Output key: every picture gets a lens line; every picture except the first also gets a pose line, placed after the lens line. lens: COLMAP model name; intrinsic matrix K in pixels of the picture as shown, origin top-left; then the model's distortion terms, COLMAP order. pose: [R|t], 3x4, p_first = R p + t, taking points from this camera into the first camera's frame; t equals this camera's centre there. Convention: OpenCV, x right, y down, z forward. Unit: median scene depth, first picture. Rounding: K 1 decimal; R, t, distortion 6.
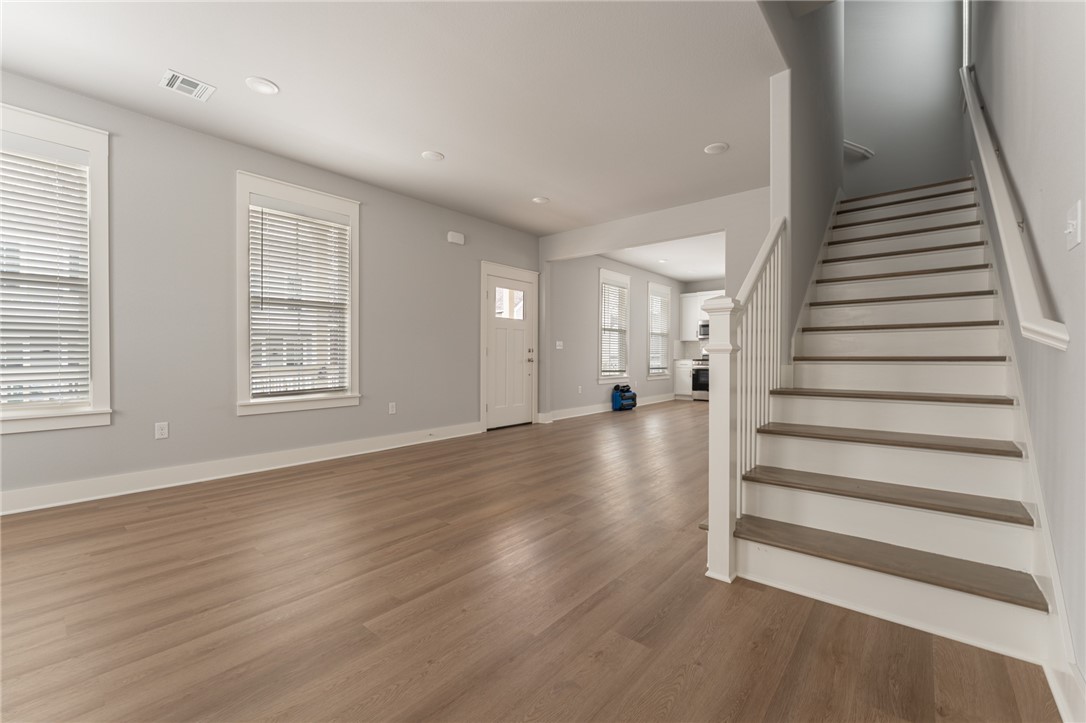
lens RADIAL K [[453.8, 0, 543.0], [0, 453.8, 361.5], [0, 0, 1]] dist [-0.000196, -0.000005]
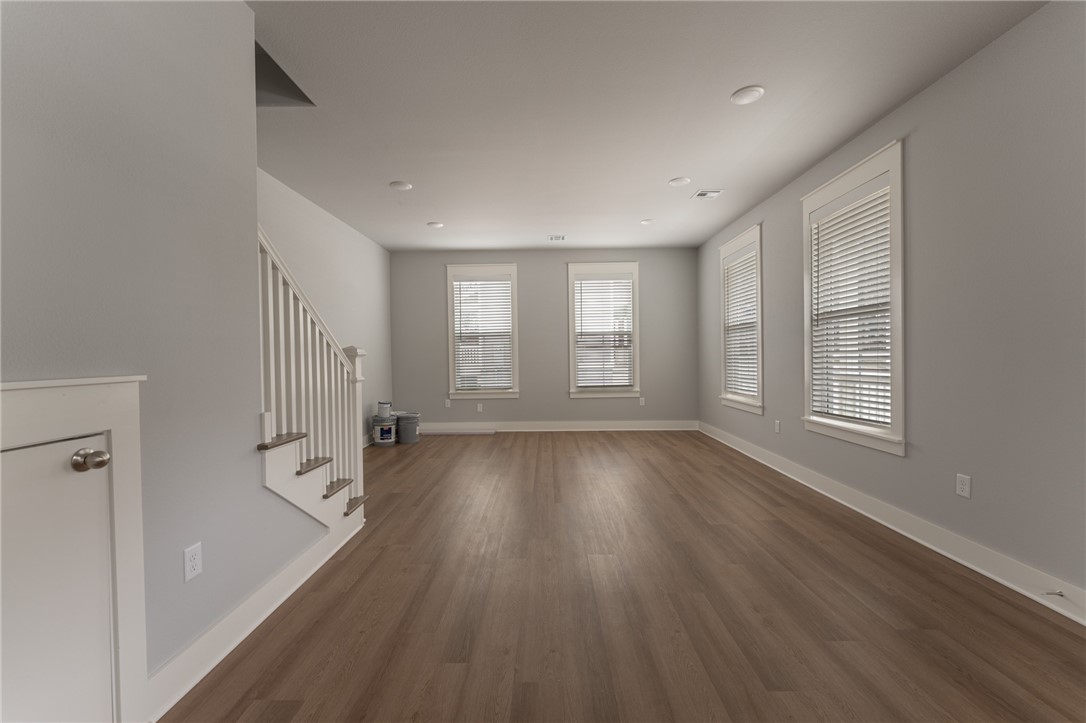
lens RADIAL K [[435.9, 0, 538.2], [0, 435.9, 361.2], [0, 0, 1]] dist [-0.000247, -0.000235]
pose [[-0.781445, 0.023715, -0.623524, 0.446089], [0.013111, 0.999681, 0.021591, -0.068484], [0.623837, 0.008697, -0.781506, 1.385815]]
